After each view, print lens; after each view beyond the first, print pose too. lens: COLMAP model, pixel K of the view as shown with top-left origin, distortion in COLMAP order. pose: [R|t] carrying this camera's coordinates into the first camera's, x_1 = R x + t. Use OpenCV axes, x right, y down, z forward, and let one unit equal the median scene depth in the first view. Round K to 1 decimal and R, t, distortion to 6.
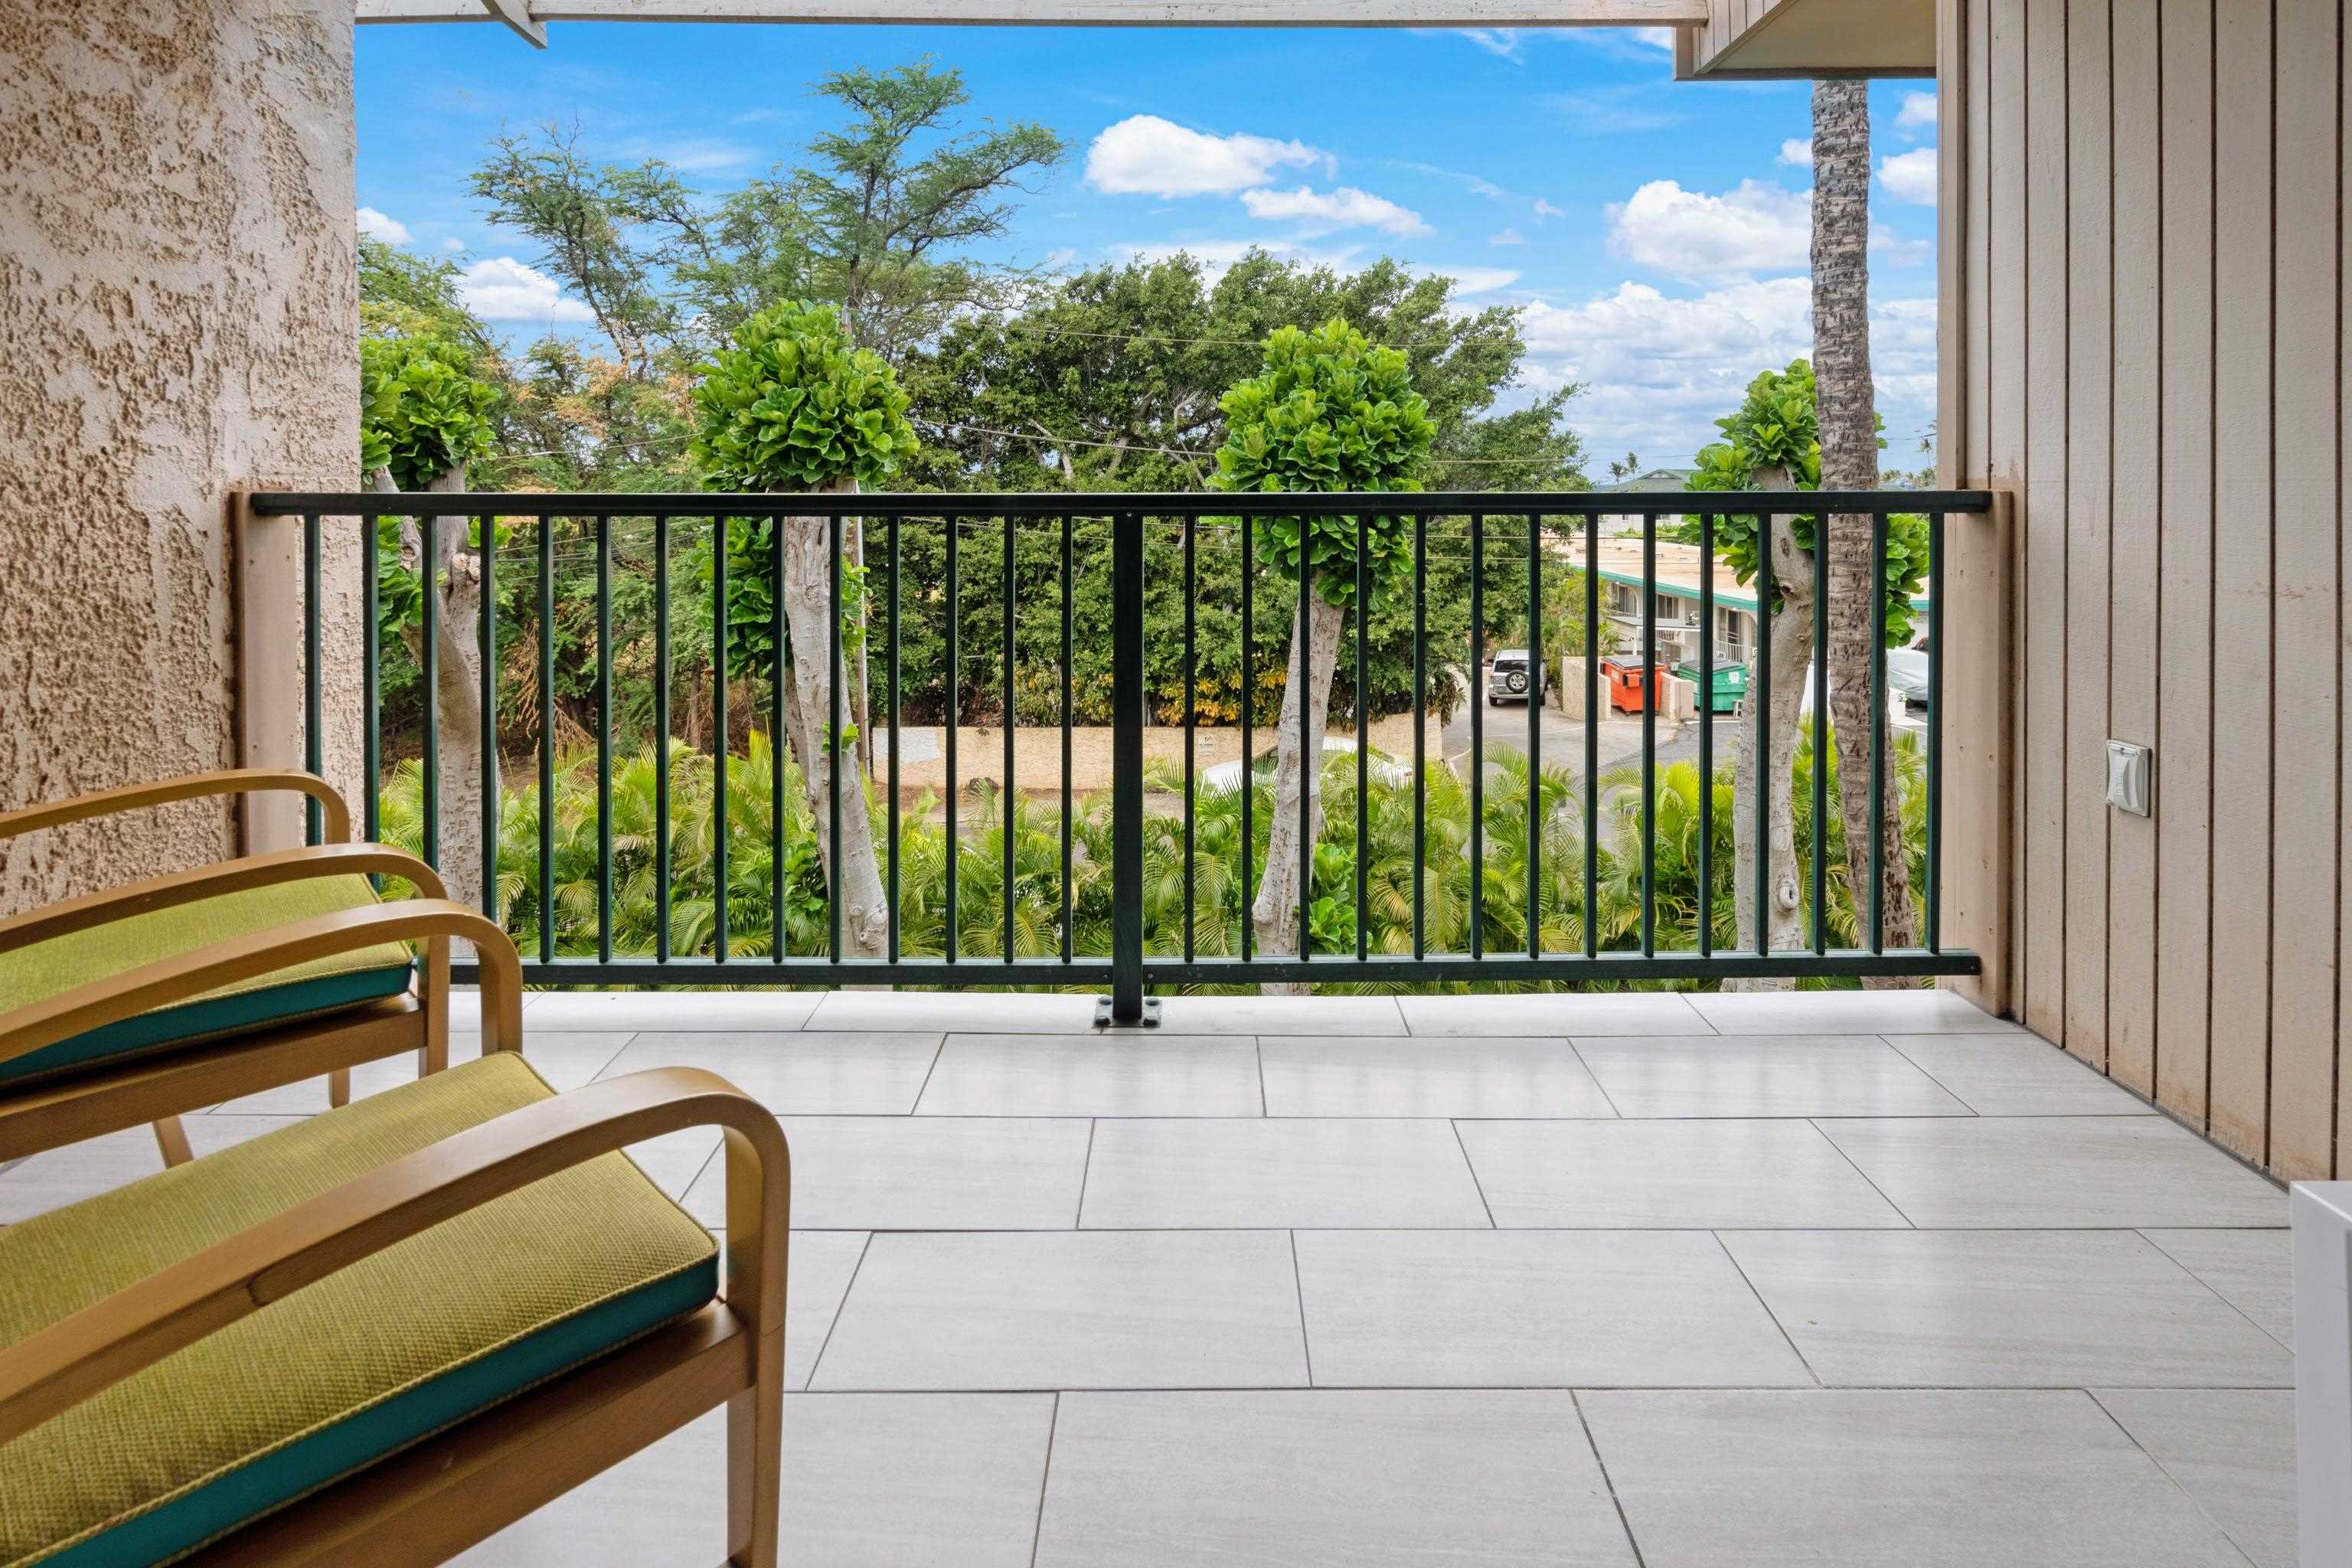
lens RADIAL K [[1173.1, 0, 1207.3], [0, 1173.1, 513.3], [0, 0, 1]] dist [0.002001, 0.000491]
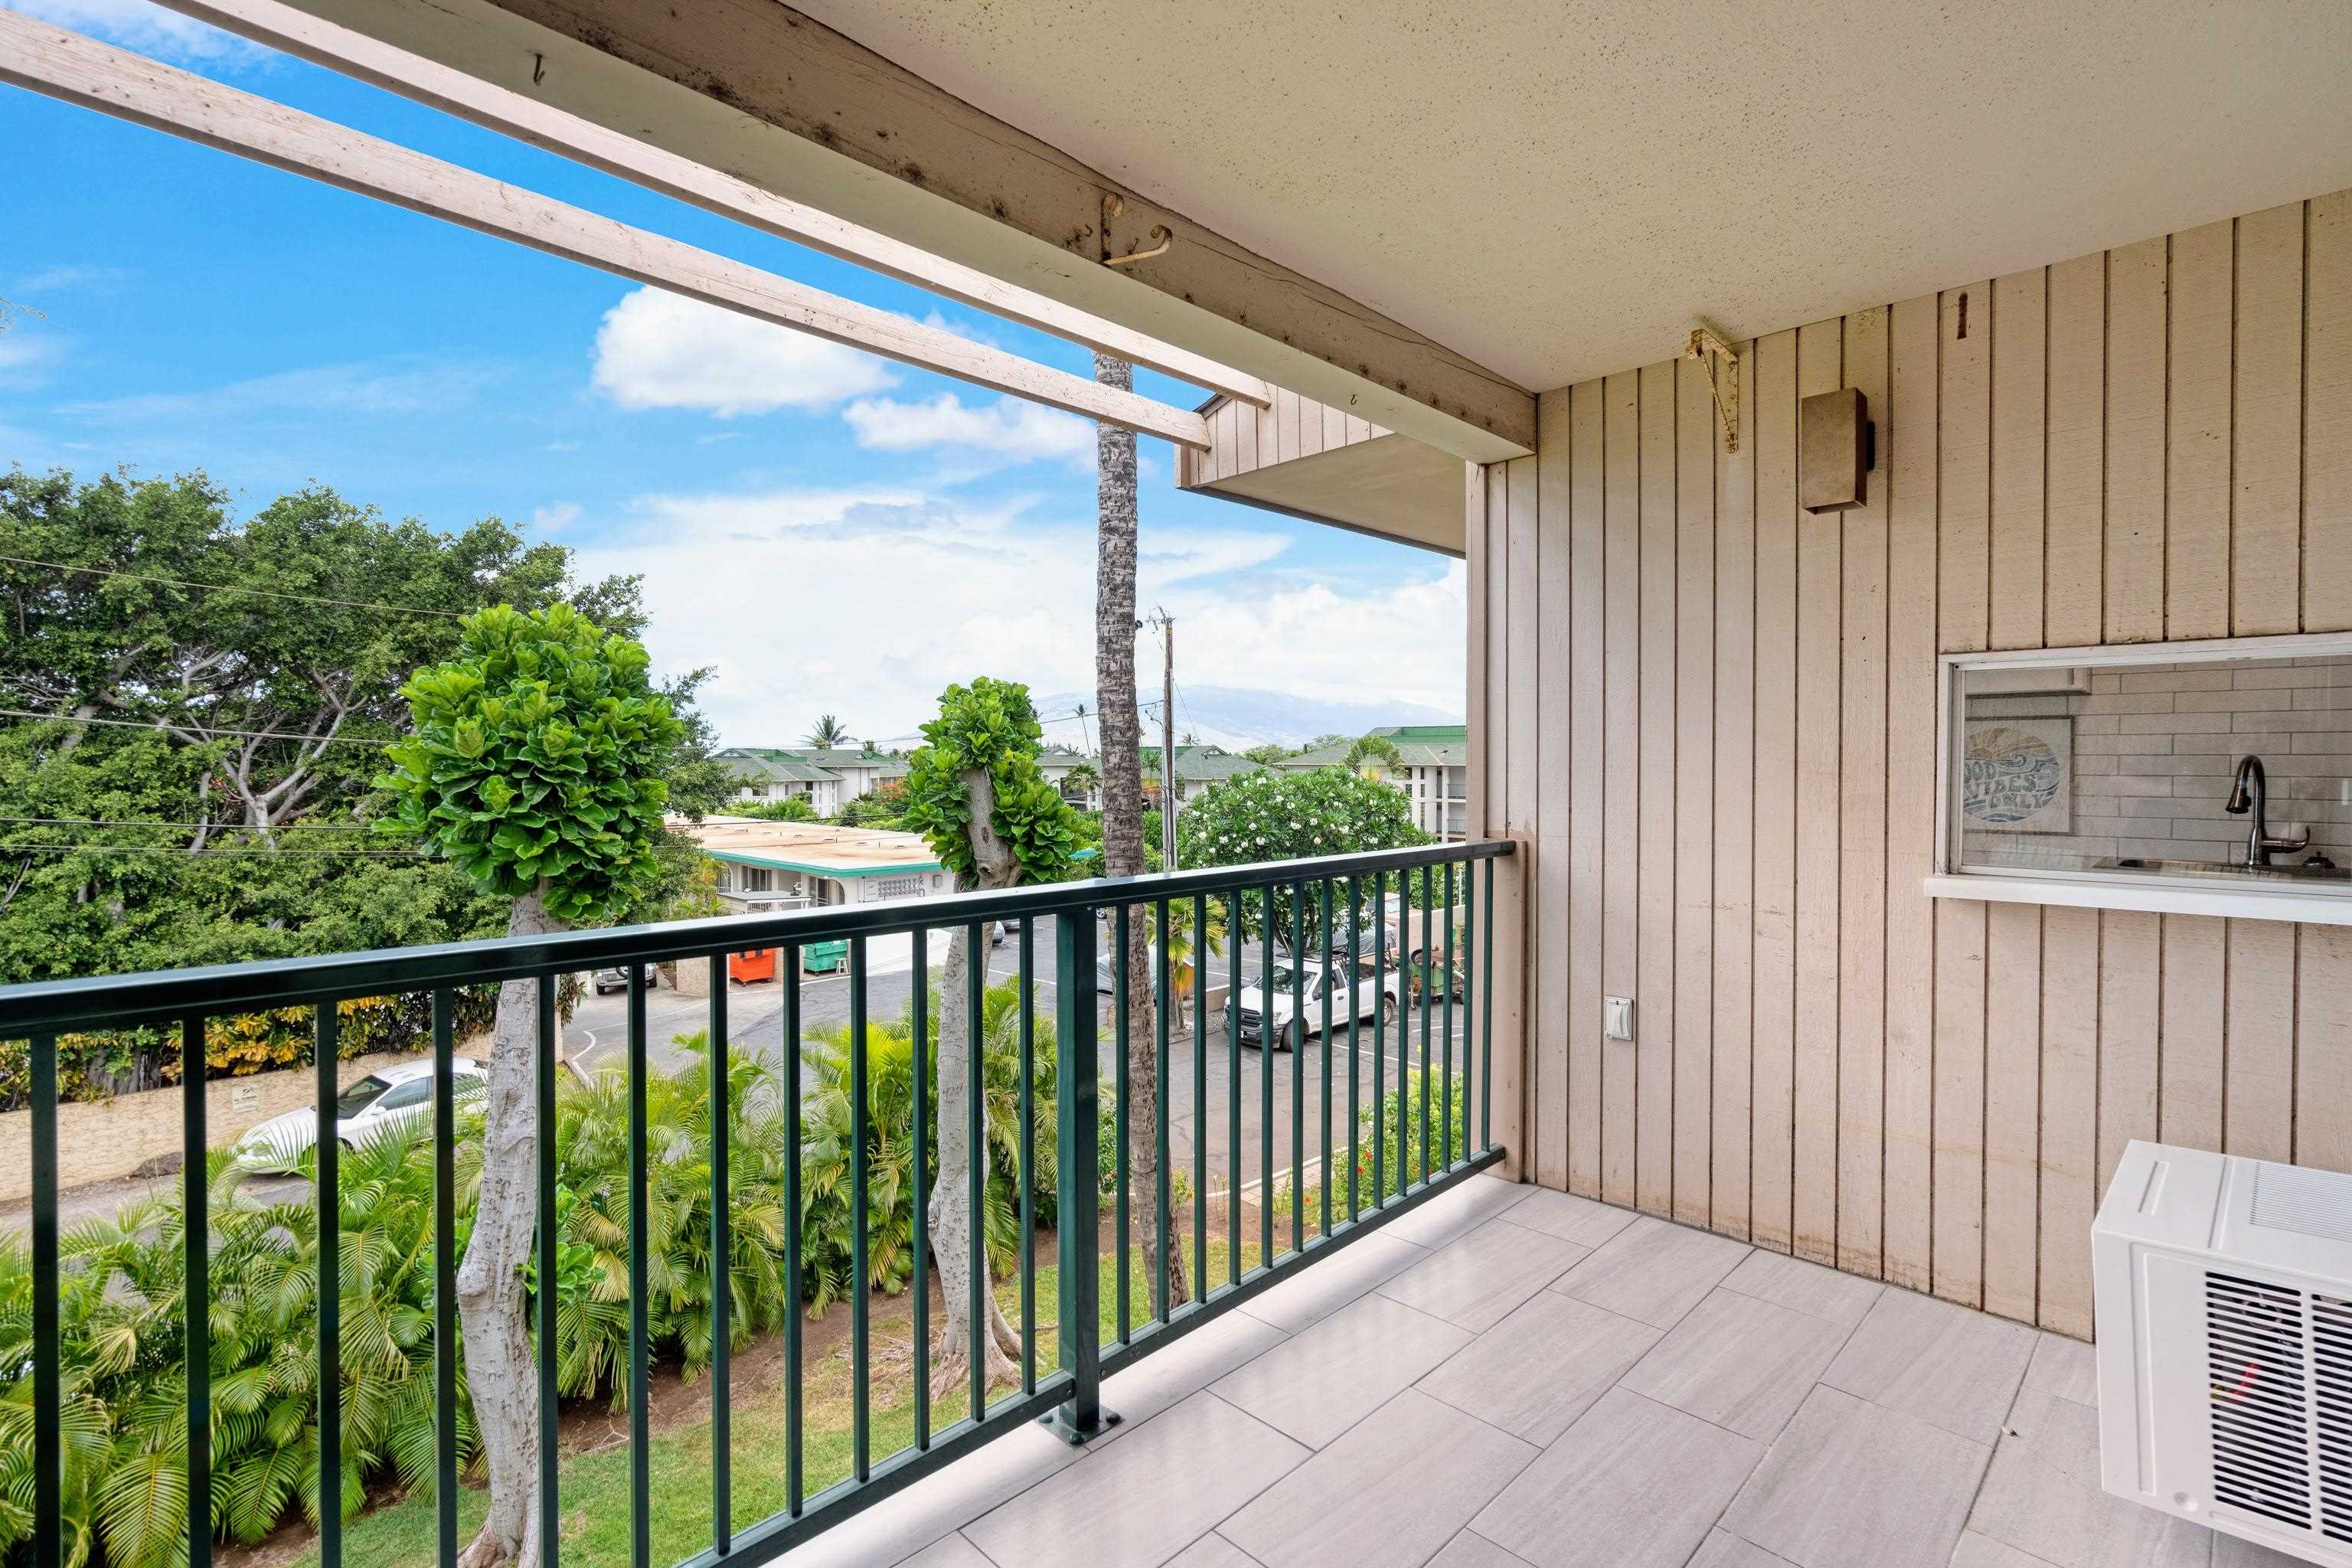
lens RADIAL K [[1090.2, 0, 1178.1], [0, 1090.2, 789.9], [0, 0, 1]] dist [-0.005902, -0.000070]
pose [[0.704554, -0.014680, 0.709498, -0.136146], [0.010761, 0.999892, 0.010003, -0.022090], [-0.709569, 0.000587, 0.704636, 0.066648]]
